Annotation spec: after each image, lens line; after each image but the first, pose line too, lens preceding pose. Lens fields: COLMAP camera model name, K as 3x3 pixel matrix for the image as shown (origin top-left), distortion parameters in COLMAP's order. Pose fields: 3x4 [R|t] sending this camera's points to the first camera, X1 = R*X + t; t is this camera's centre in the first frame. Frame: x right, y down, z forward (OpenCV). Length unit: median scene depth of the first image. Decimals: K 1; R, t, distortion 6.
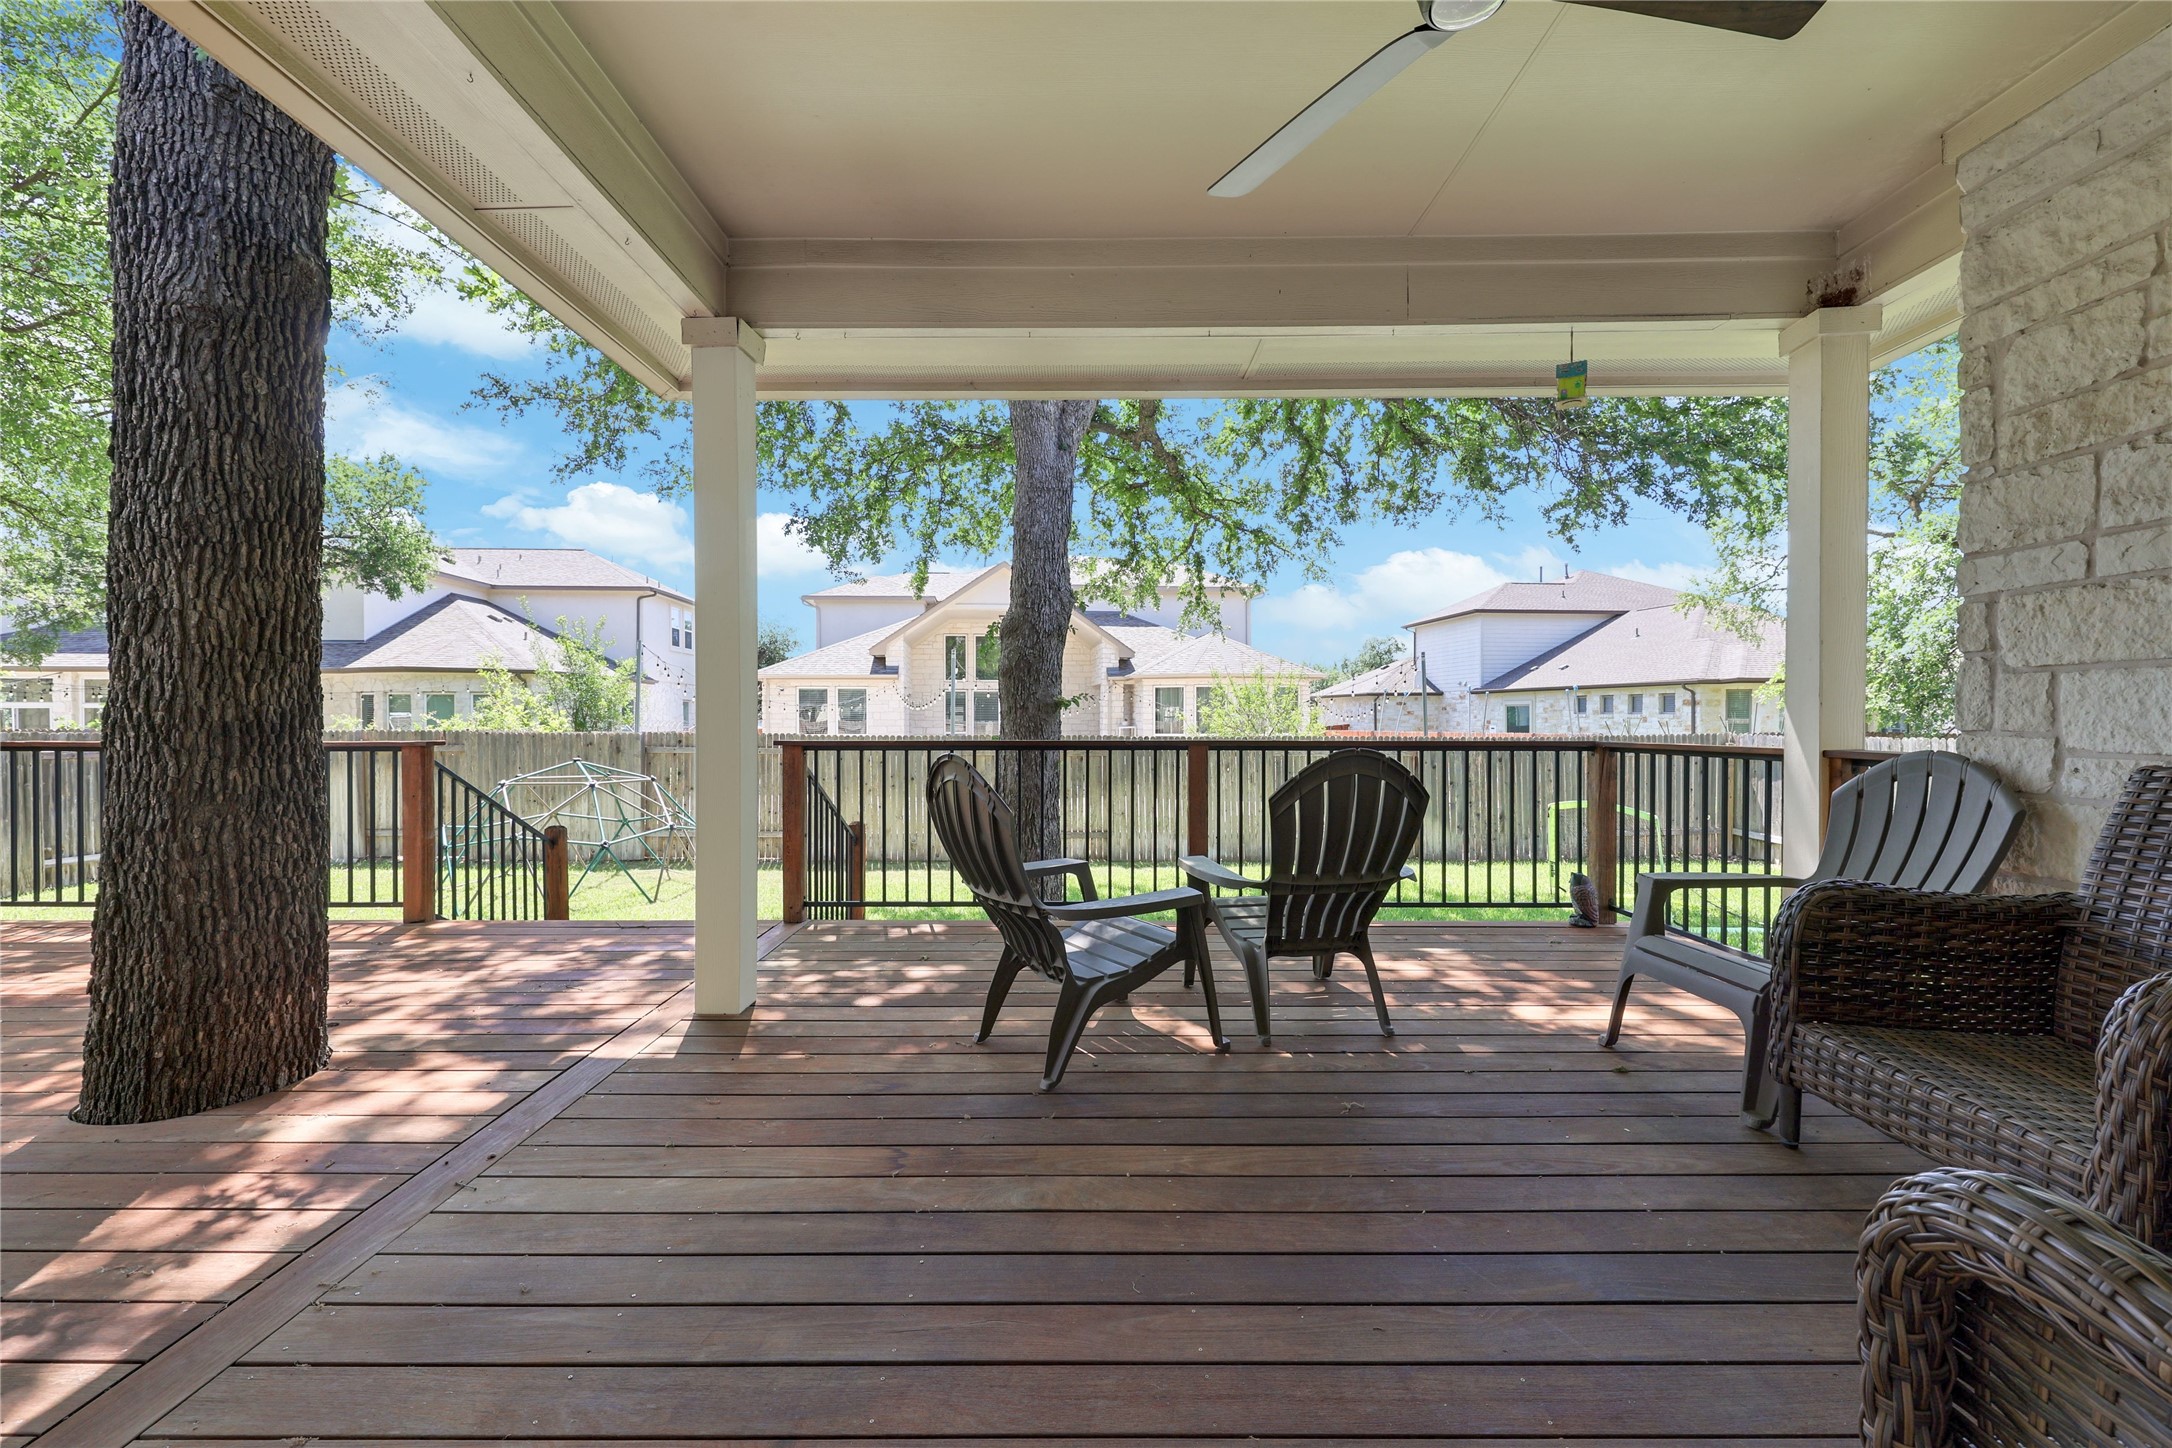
lens RADIAL K [[877.8, 0, 1081.7], [0, 877.8, 718.3], [0, 0, 1]] dist [-0.001998, -0.000323]
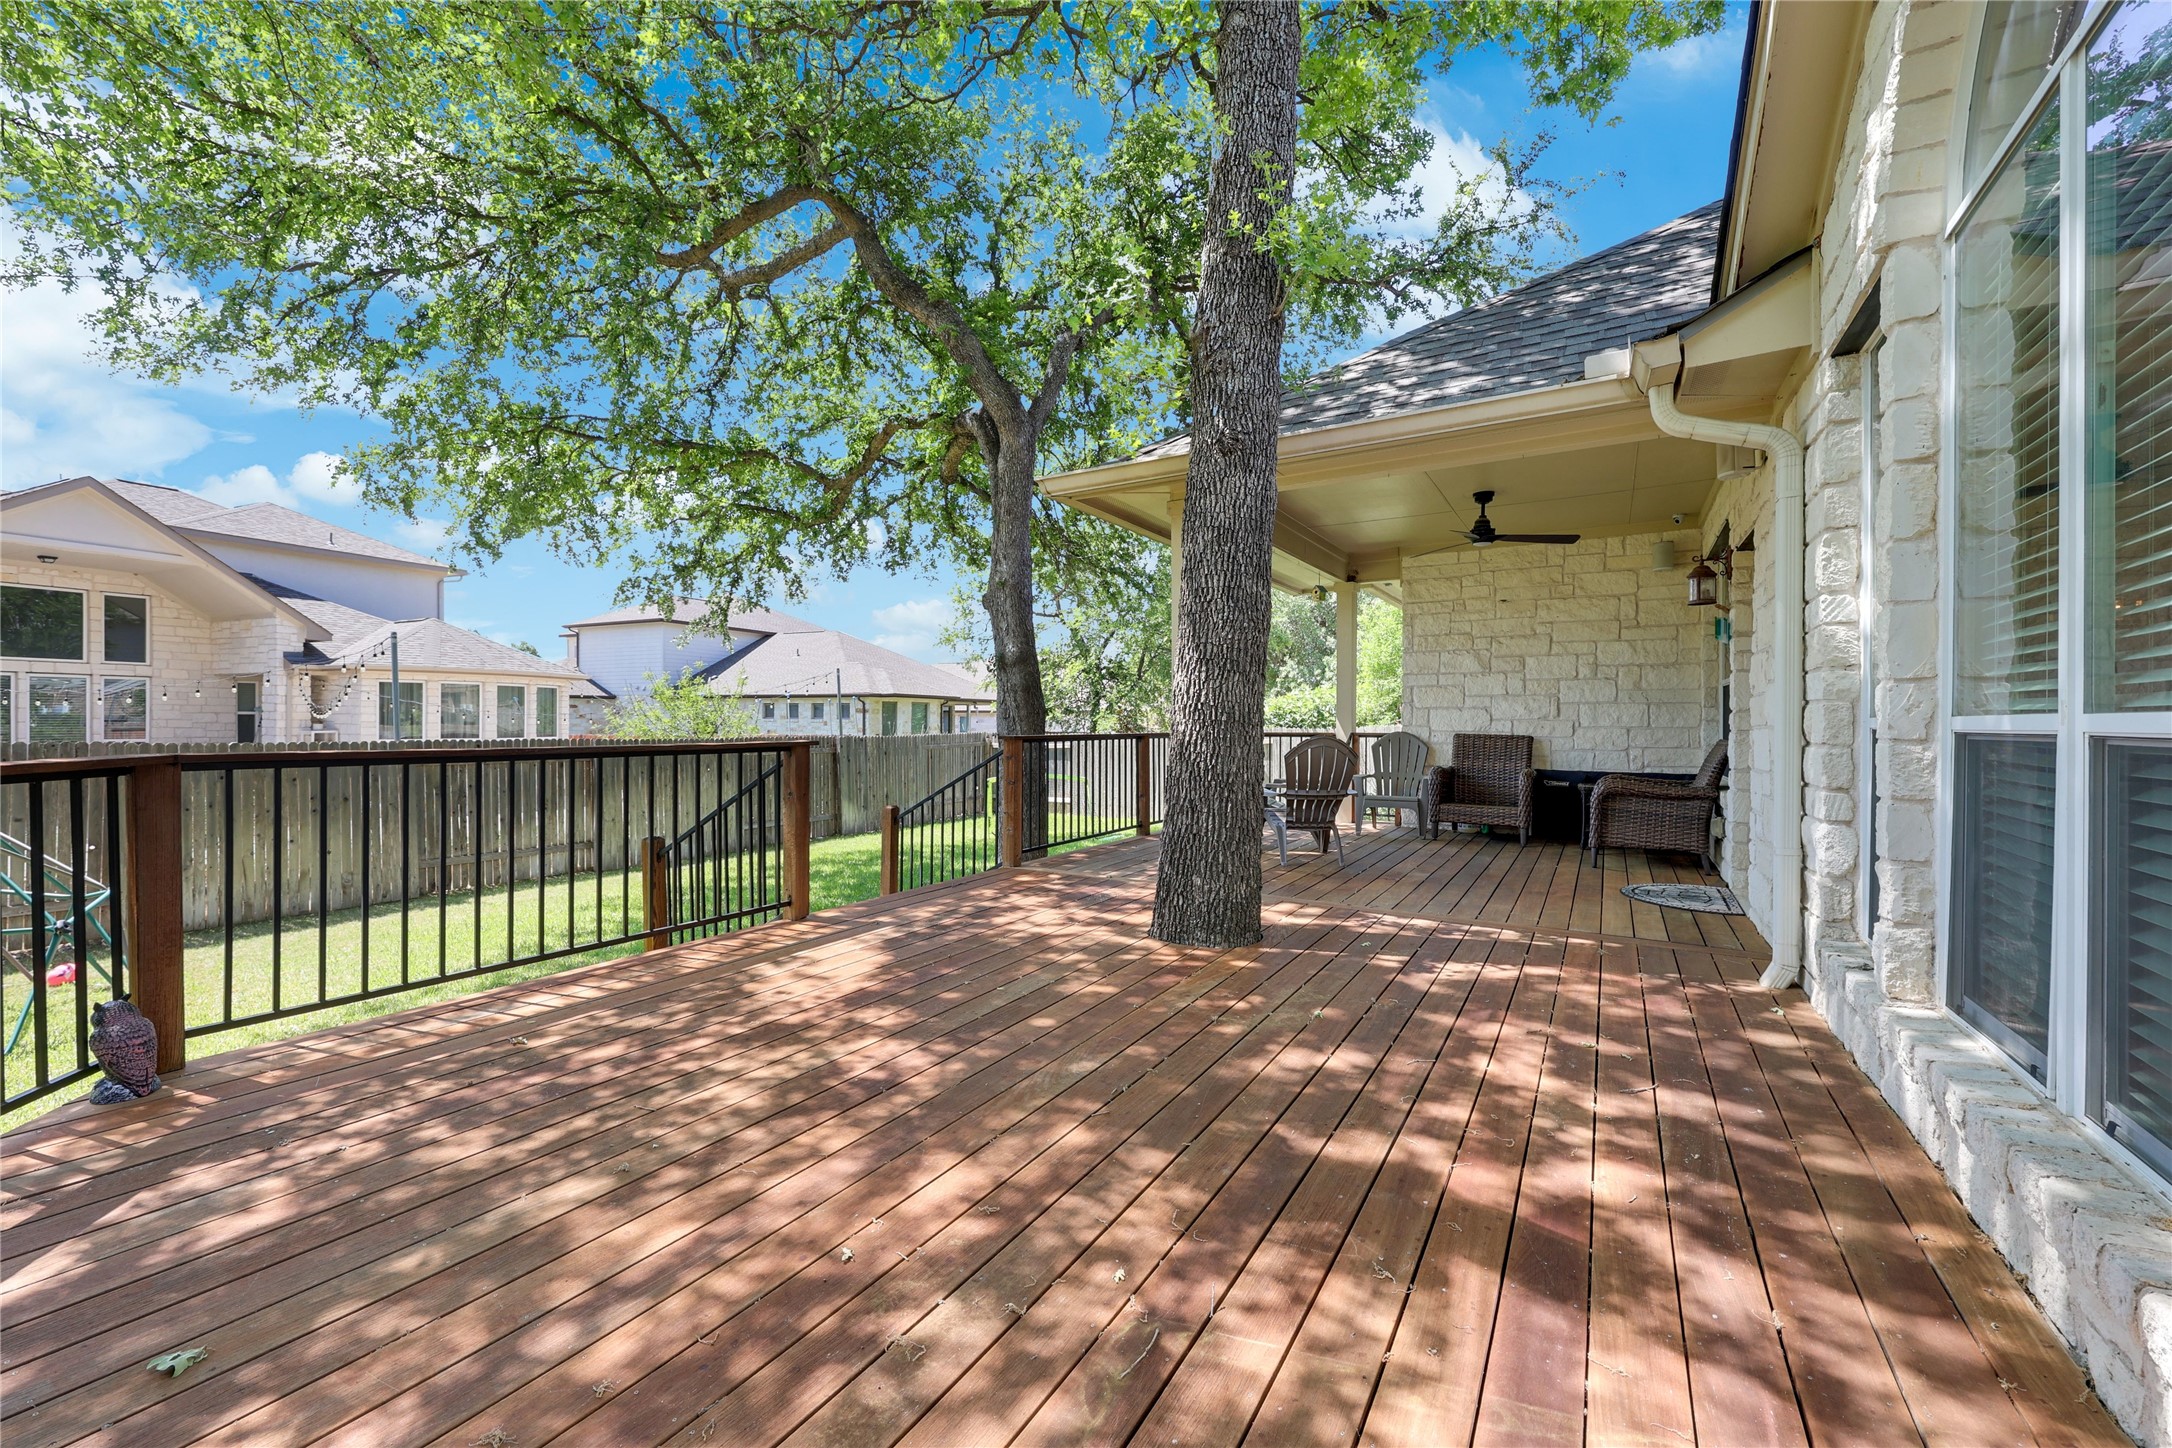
lens RADIAL K [[877.8, 0, 1081.7], [0, 877.8, 718.3], [0, 0, 1]] dist [-0.001998, -0.000323]
pose [[0.523268, 0.005293, 0.852152, -0.247541], [-0.000853, 0.999983, -0.005687, 0.000549], [-0.852168, 0.002249, 0.523264, 0.041610]]
